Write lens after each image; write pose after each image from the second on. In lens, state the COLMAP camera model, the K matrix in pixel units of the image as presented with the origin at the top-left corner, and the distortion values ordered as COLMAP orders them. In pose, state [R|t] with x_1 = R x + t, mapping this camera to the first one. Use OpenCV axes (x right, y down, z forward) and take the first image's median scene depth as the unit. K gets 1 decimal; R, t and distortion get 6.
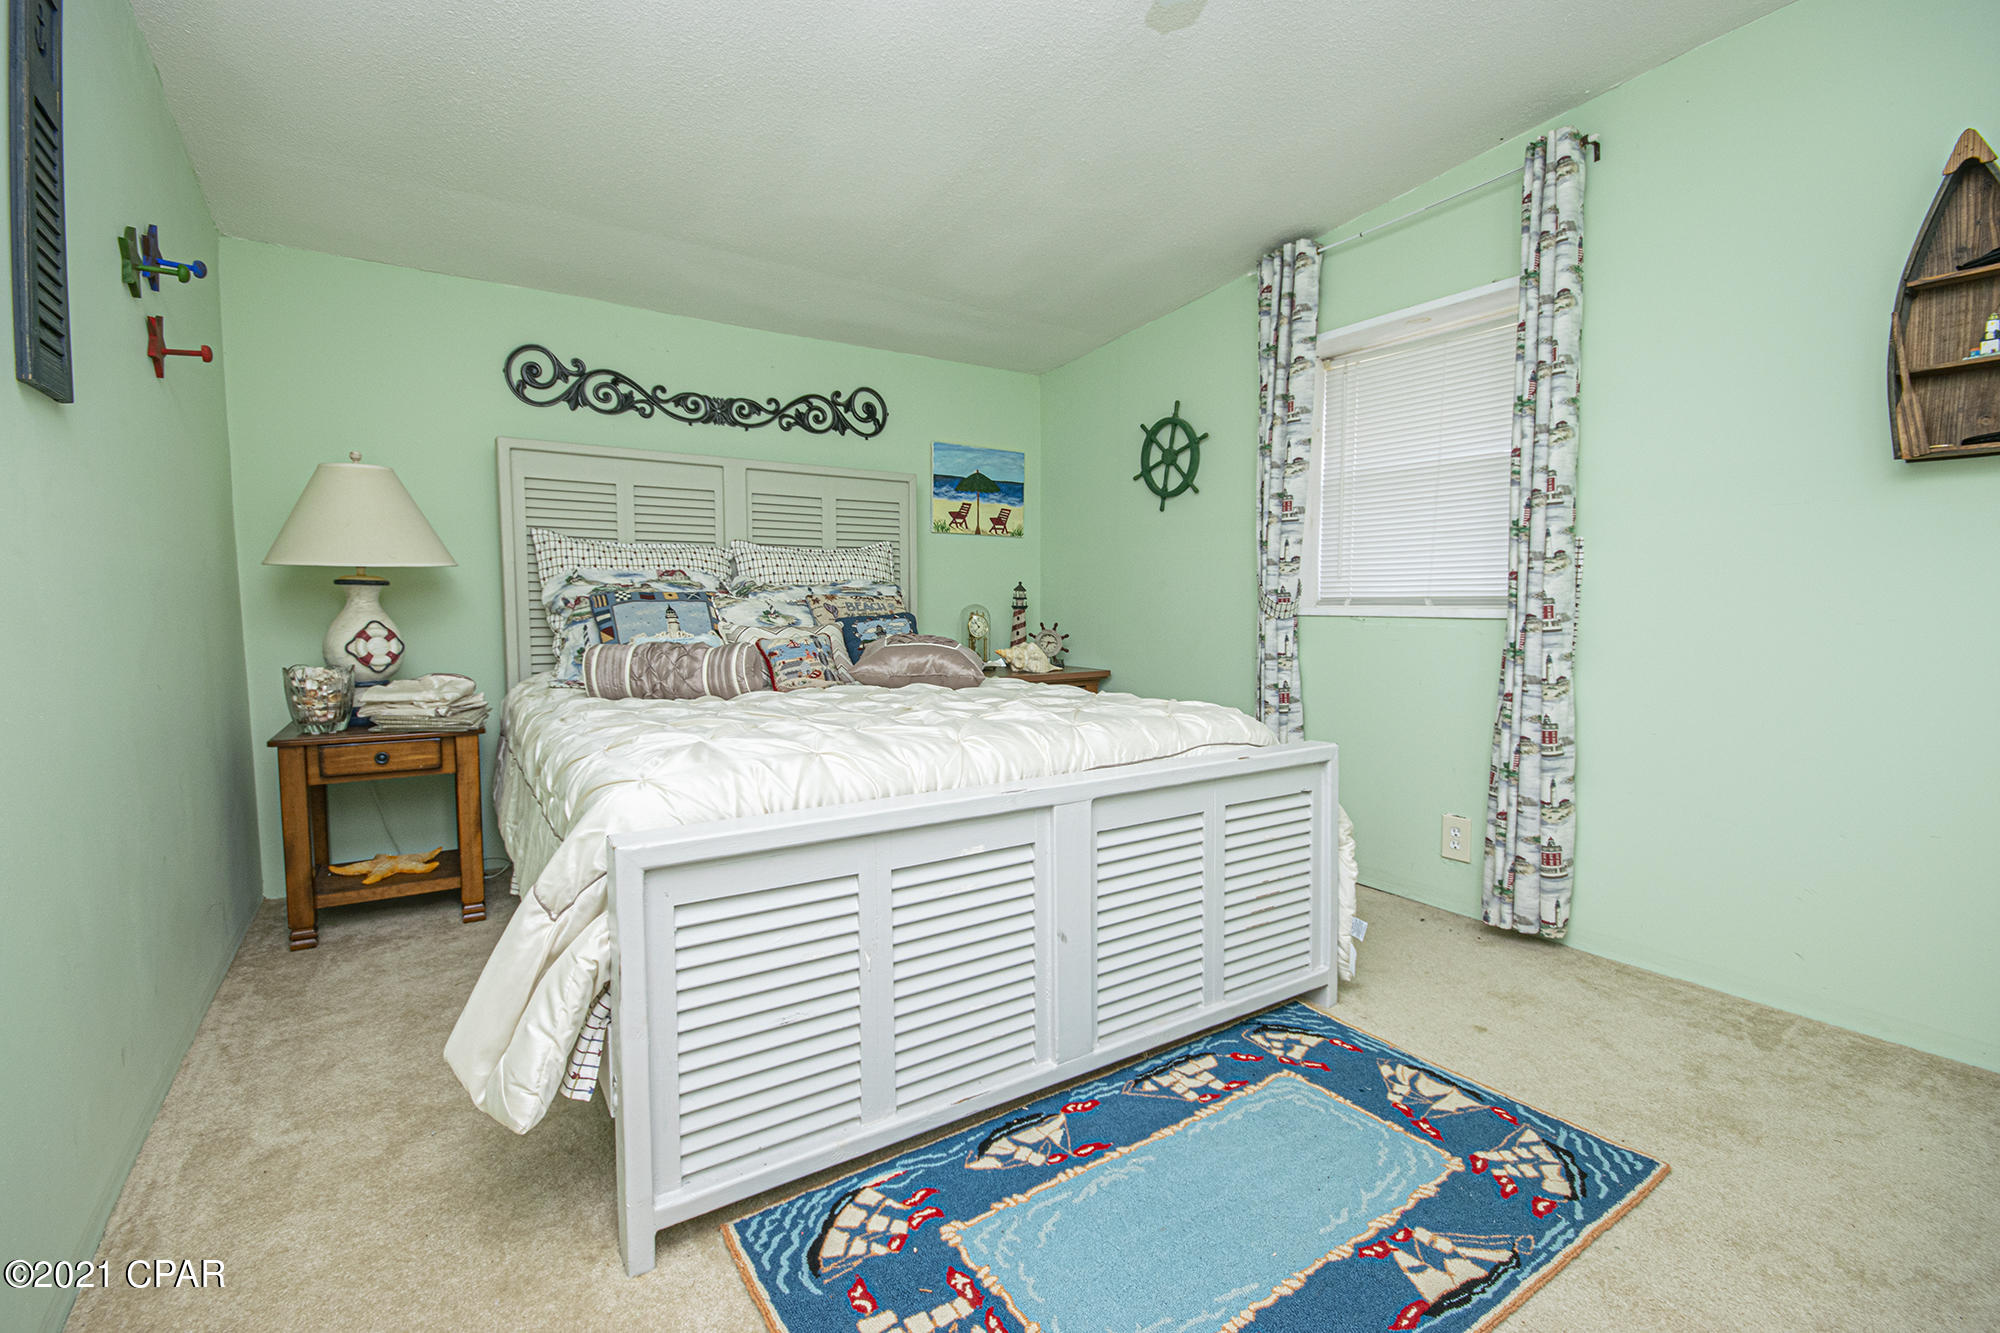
lens RADIAL K [[894.9, 0, 1000.0], [0, 894.9, 666.5], [0, 0, 1]] dist [-0.005744, -0.000617]
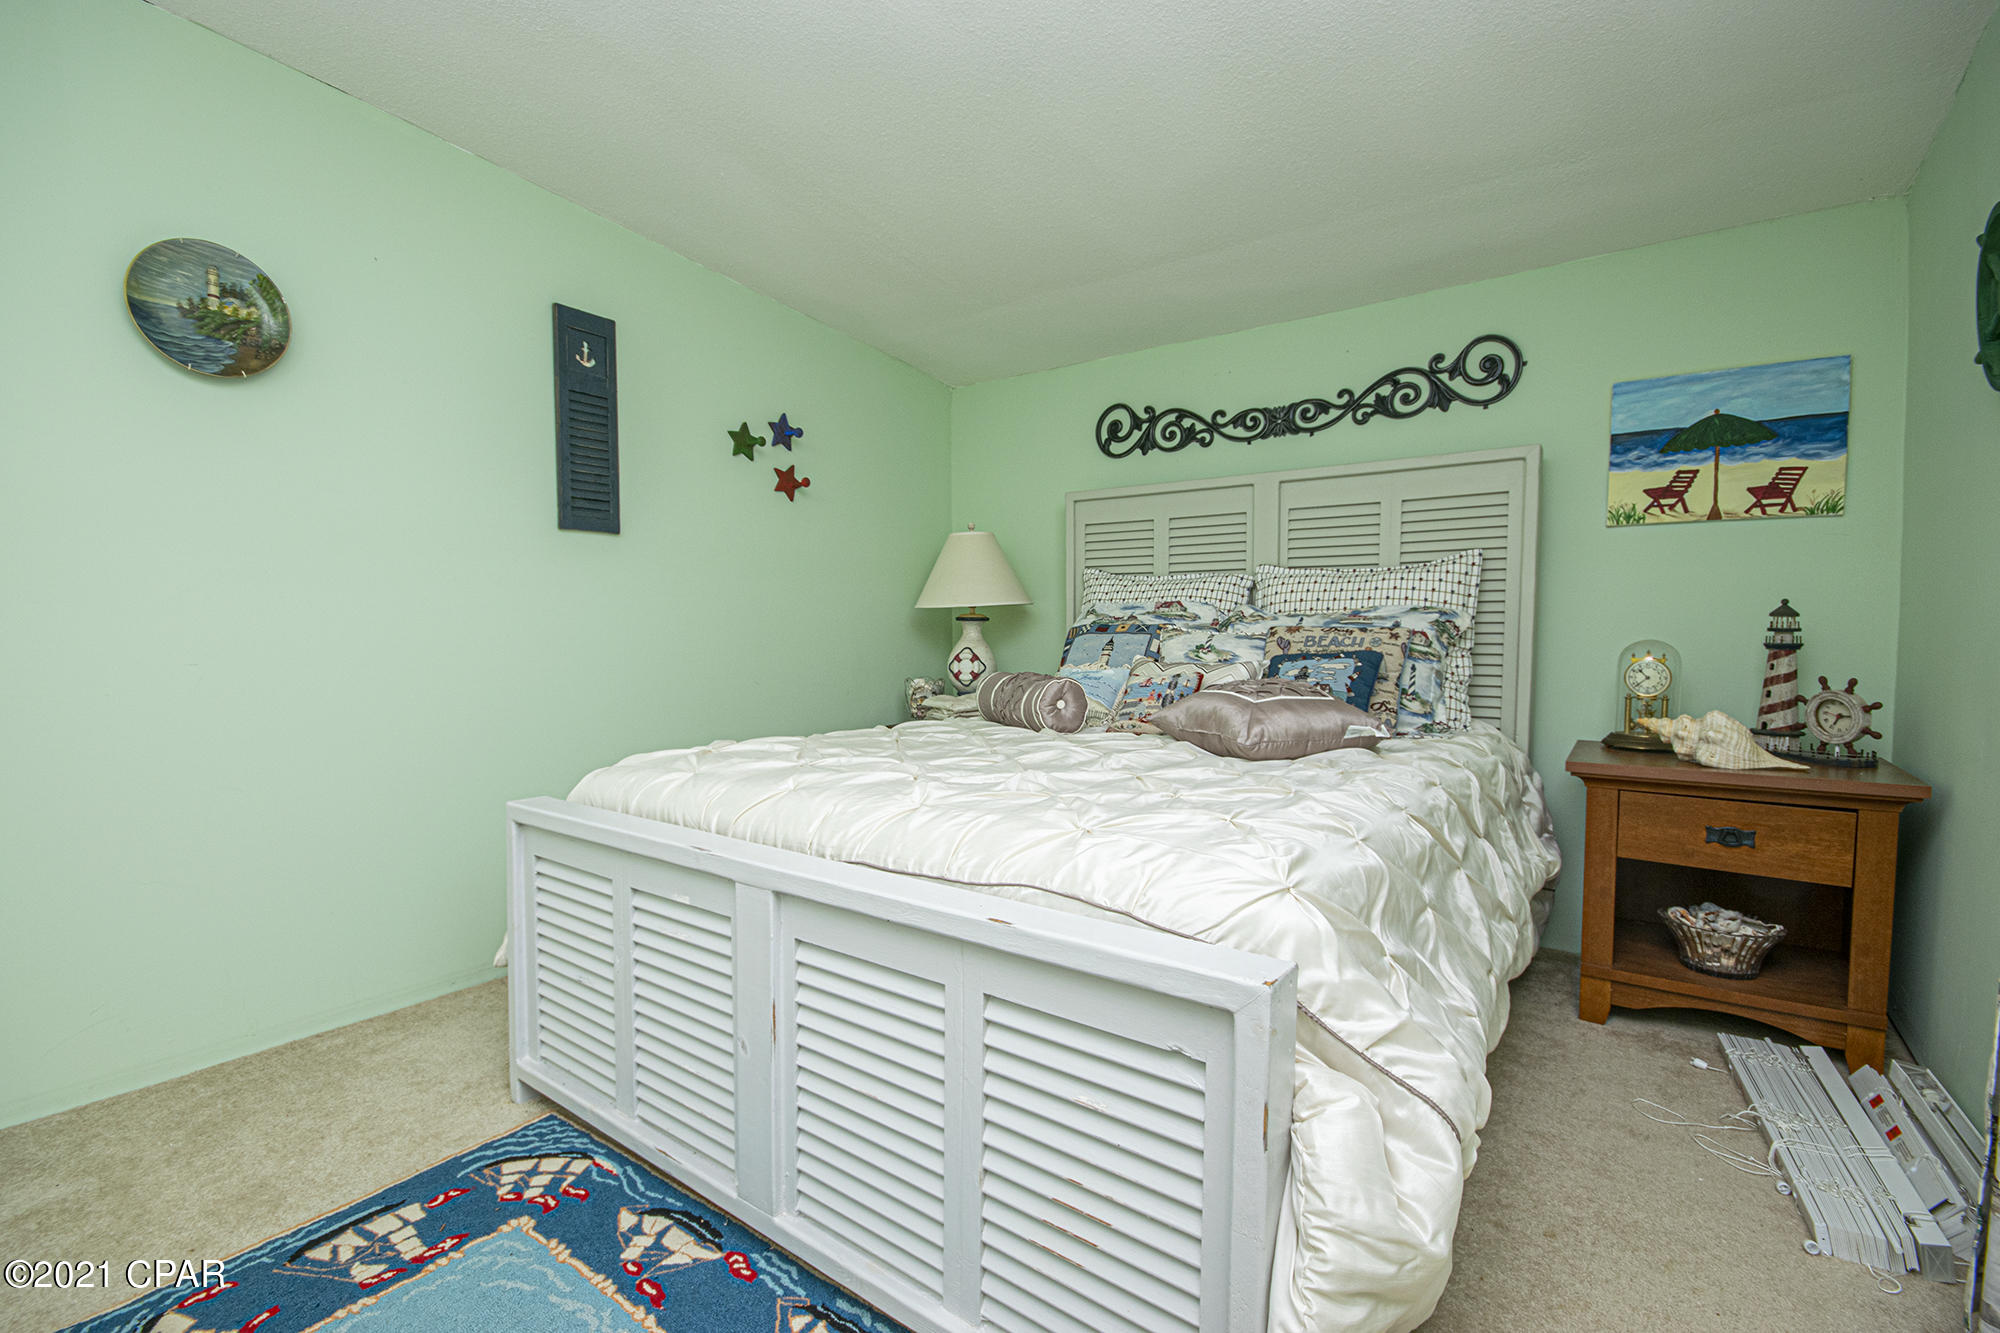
lens RADIAL K [[894.9, 0, 1000.0], [0, 894.9, 666.5], [0, 0, 1]] dist [-0.005744, -0.000617]
pose [[0.335382, 0.038827, -0.941282, 0.441747], [-0.068790, 0.997492, 0.016635, -0.036530], [0.939567, 0.059172, 0.337212, 0.449217]]
